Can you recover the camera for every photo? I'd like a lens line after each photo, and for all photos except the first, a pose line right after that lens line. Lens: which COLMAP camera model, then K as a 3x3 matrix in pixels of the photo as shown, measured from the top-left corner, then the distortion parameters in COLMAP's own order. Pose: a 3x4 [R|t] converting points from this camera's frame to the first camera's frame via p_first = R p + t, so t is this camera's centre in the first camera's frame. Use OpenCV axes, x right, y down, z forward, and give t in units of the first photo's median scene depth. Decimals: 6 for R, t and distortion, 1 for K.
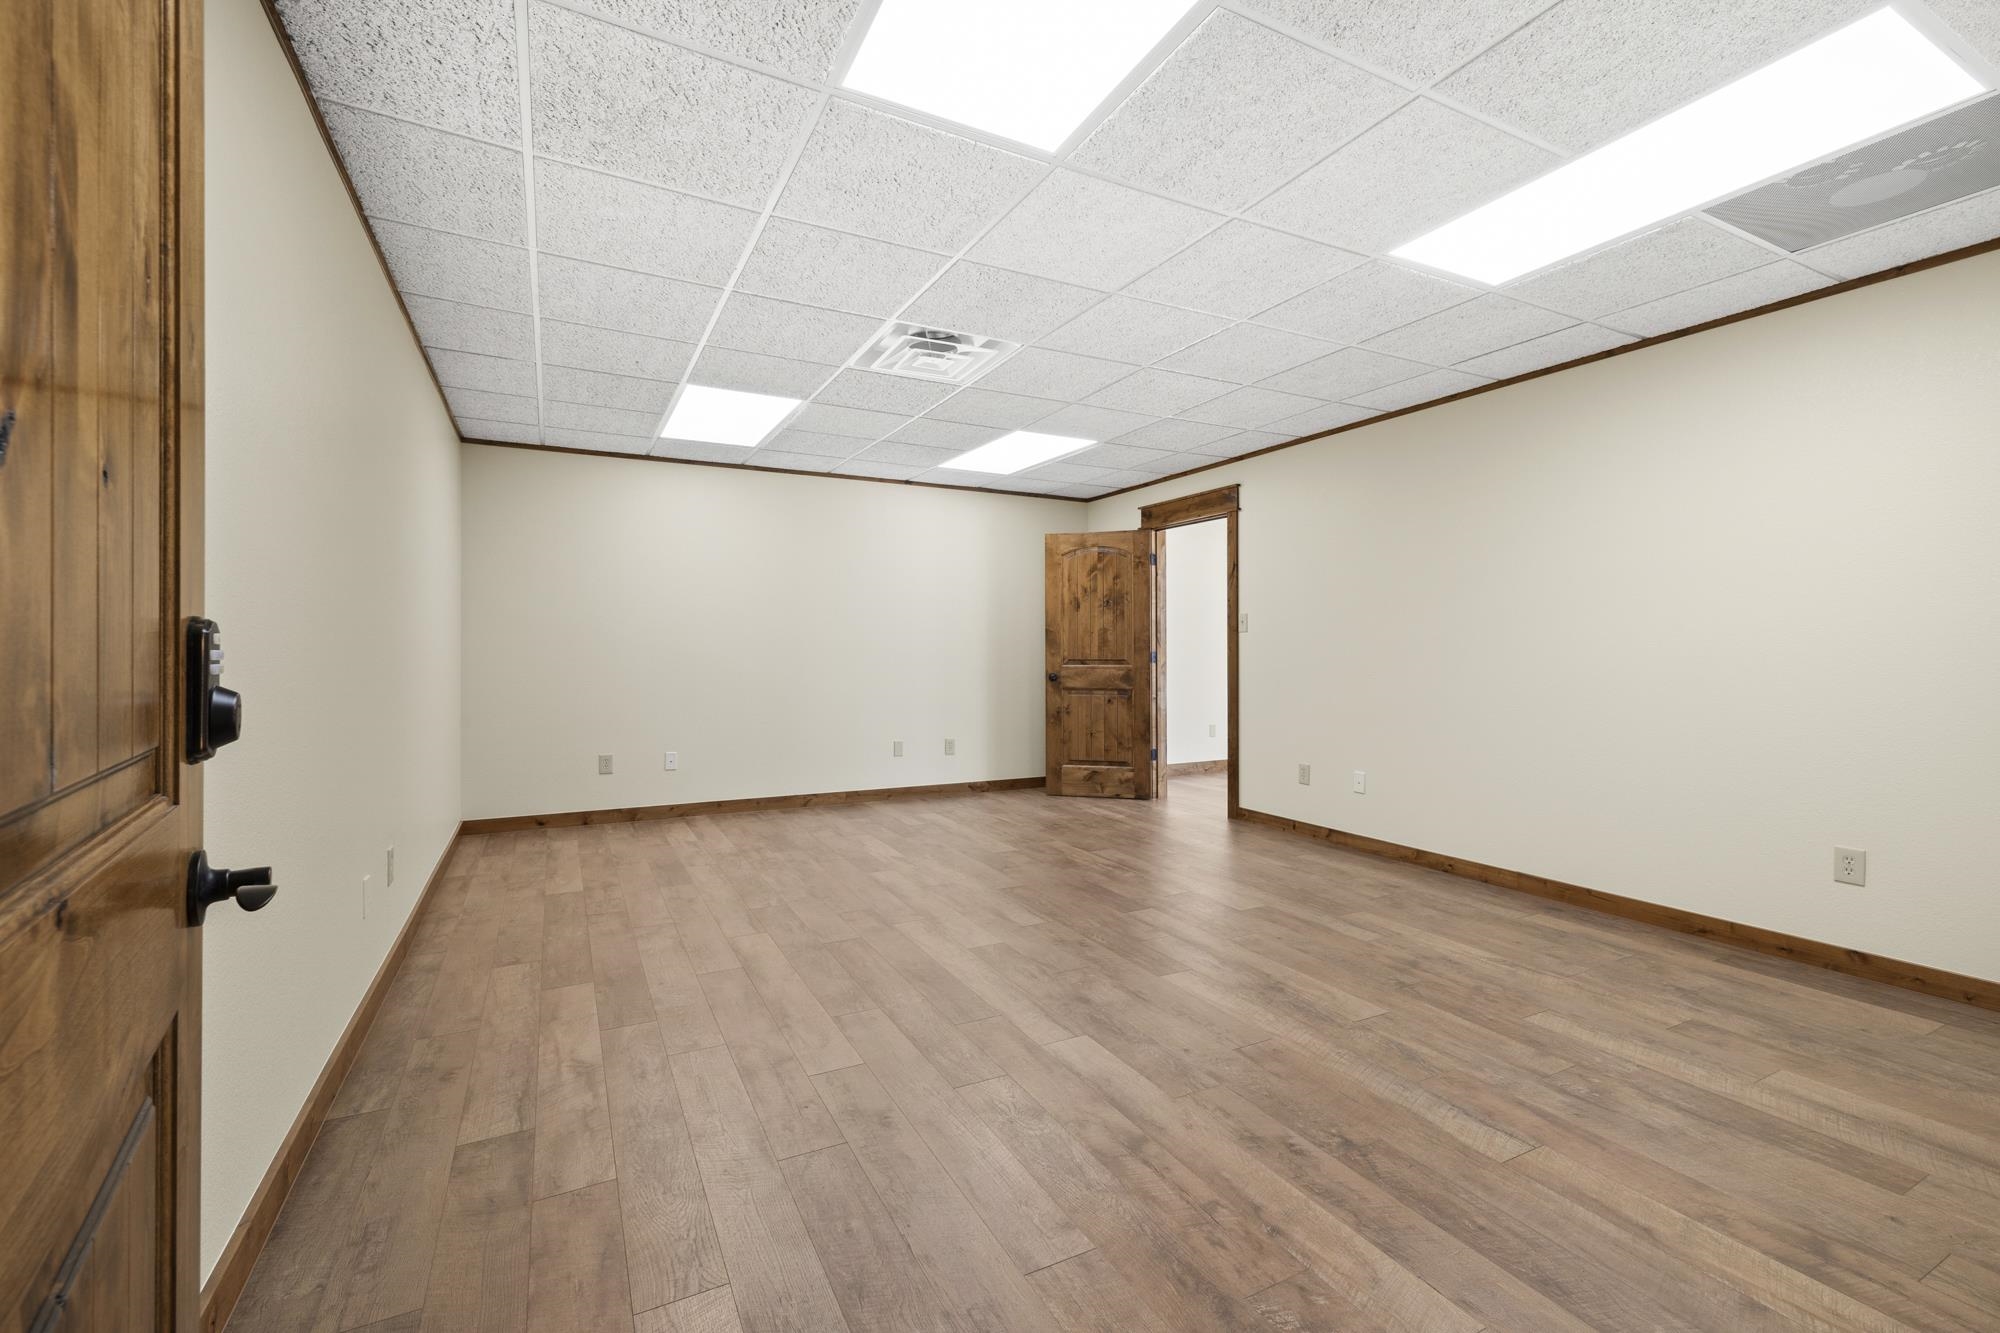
lens RADIAL K [[862.0, 0, 1001.9], [0, 862.0, 644.0], [0, 0, 1]] dist [-0.010166, -0.000152]
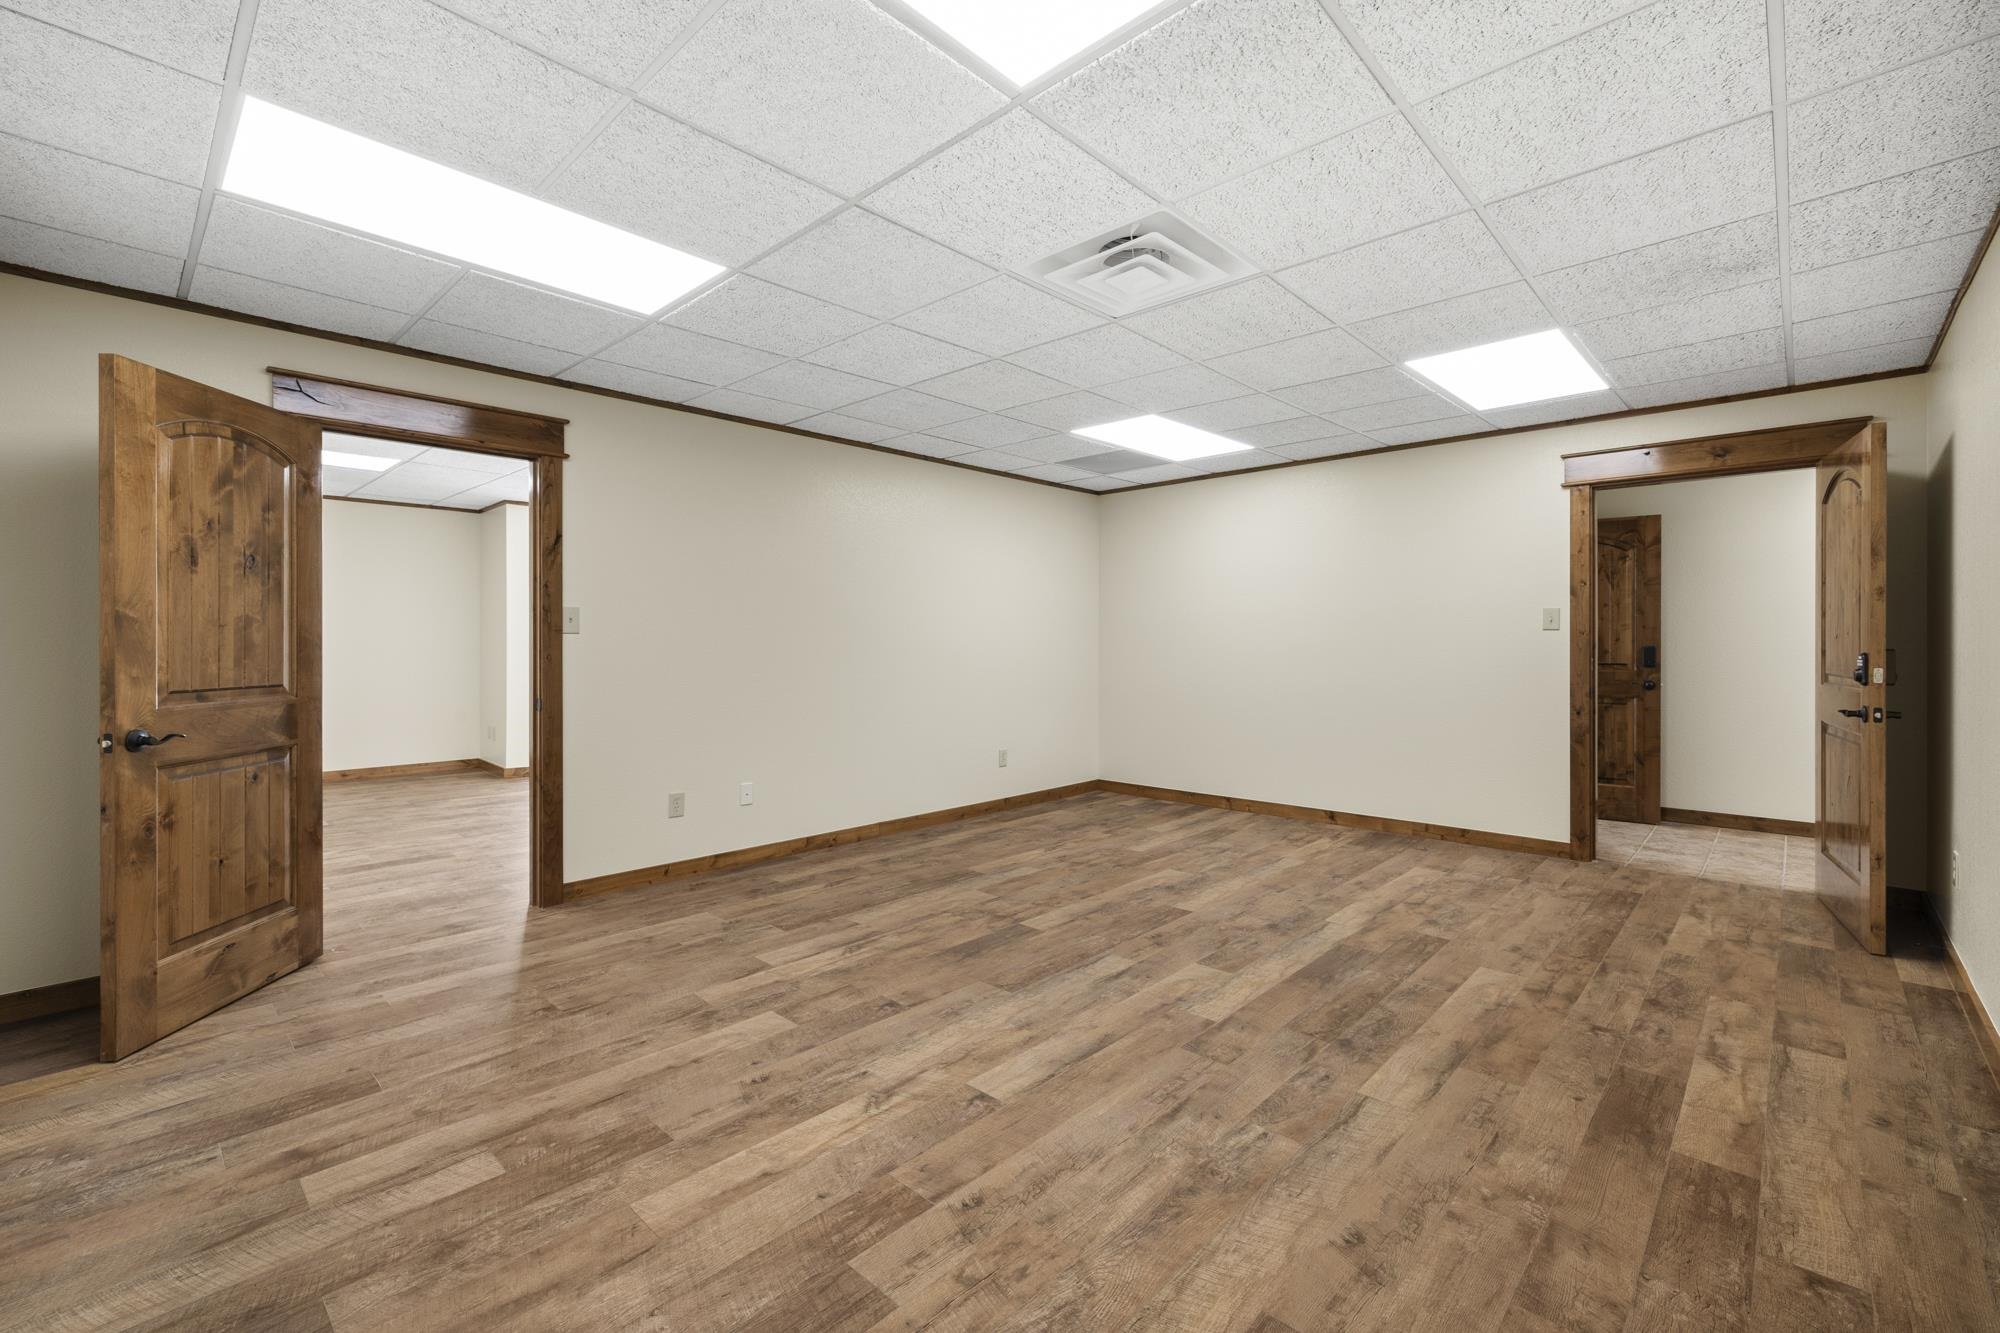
lens RADIAL K [[847.3, 0, 990.8], [0, 847.3, 649.6], [0, 0, 1]] dist [-0.001967, -0.000120]
pose [[-0.323659, -0.009195, 0.946129, -0.829488], [-0.005613, 0.999954, 0.007798, -0.013288], [-0.946157, -0.002786, -0.323696, 1.536282]]
